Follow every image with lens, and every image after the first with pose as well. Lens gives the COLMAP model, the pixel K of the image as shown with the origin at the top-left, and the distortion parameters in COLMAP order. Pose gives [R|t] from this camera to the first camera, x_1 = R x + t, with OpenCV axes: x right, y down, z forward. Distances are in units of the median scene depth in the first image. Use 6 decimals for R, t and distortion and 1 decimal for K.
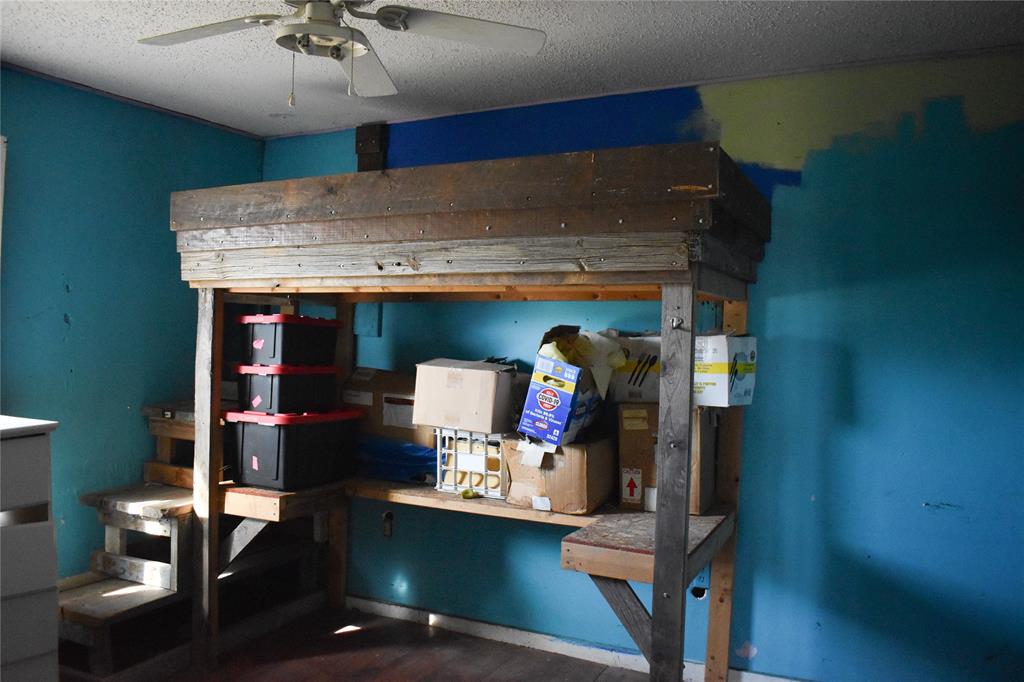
lens RADIAL K [[807.2, 0, 509.5], [0, 807.2, 337.5], [0, 0, 1]] dist [-0.092183, 0.027555]
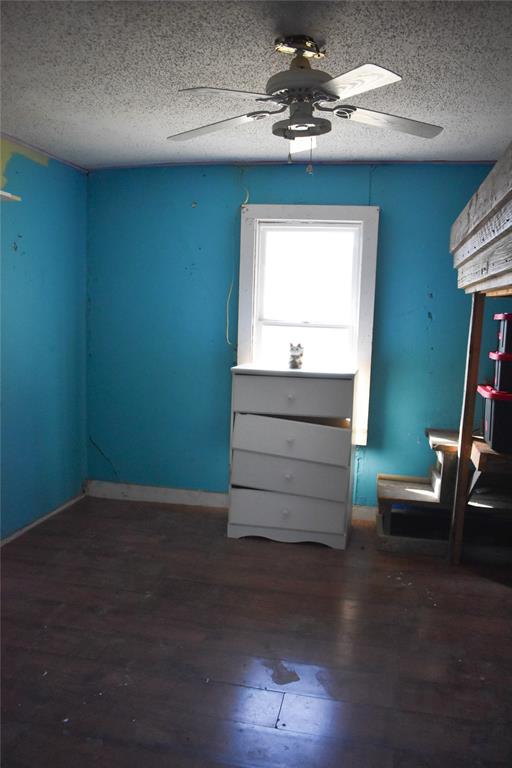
lens RADIAL K [[605.4, 0, 257.1], [0, 605.4, 385.5], [0, 0, 1]] dist [-0.092183, 0.027555]
pose [[0.233273, 0.117672, -0.965265, 0.736859], [-0.041301, 0.992954, 0.111066, -0.004537], [0.971534, 0.013958, 0.236489, 0.539536]]
